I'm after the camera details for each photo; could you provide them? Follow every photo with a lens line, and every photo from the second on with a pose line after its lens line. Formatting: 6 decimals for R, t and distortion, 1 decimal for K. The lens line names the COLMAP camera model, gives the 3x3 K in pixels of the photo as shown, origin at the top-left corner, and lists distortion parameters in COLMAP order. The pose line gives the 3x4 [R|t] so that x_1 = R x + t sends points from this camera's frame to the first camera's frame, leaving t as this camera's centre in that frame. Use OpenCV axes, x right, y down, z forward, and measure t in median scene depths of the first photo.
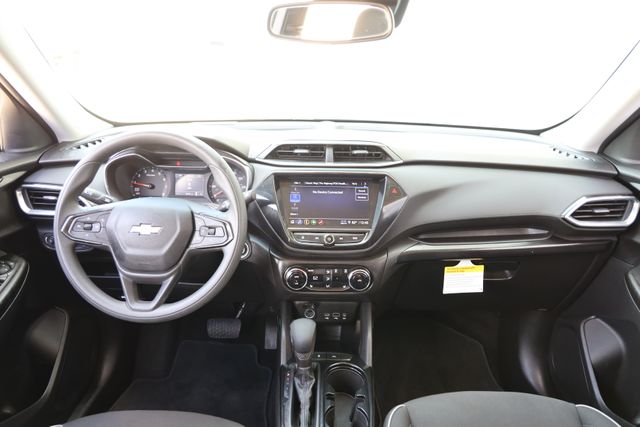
lens RADIAL K [[455.2, 0, 320.0], [0, 455.2, 213.5], [0, 0, 1]] dist [-0.059397, -0.002330]
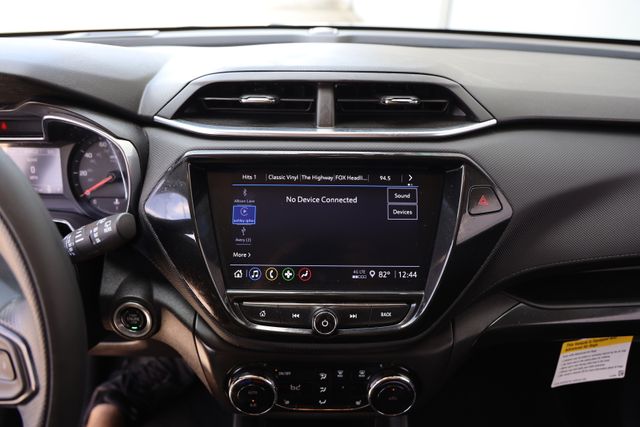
lens RADIAL K [[455.2, 0, 320.0], [0, 455.2, 213.5], [0, 0, 1]] dist [-0.059397, -0.002330]
pose [[0.999969, -0.004752, -0.006216, 0.018100], [0.005771, 0.984404, 0.175830, -0.108506], [0.005284, -0.175861, 0.984401, 0.582800]]
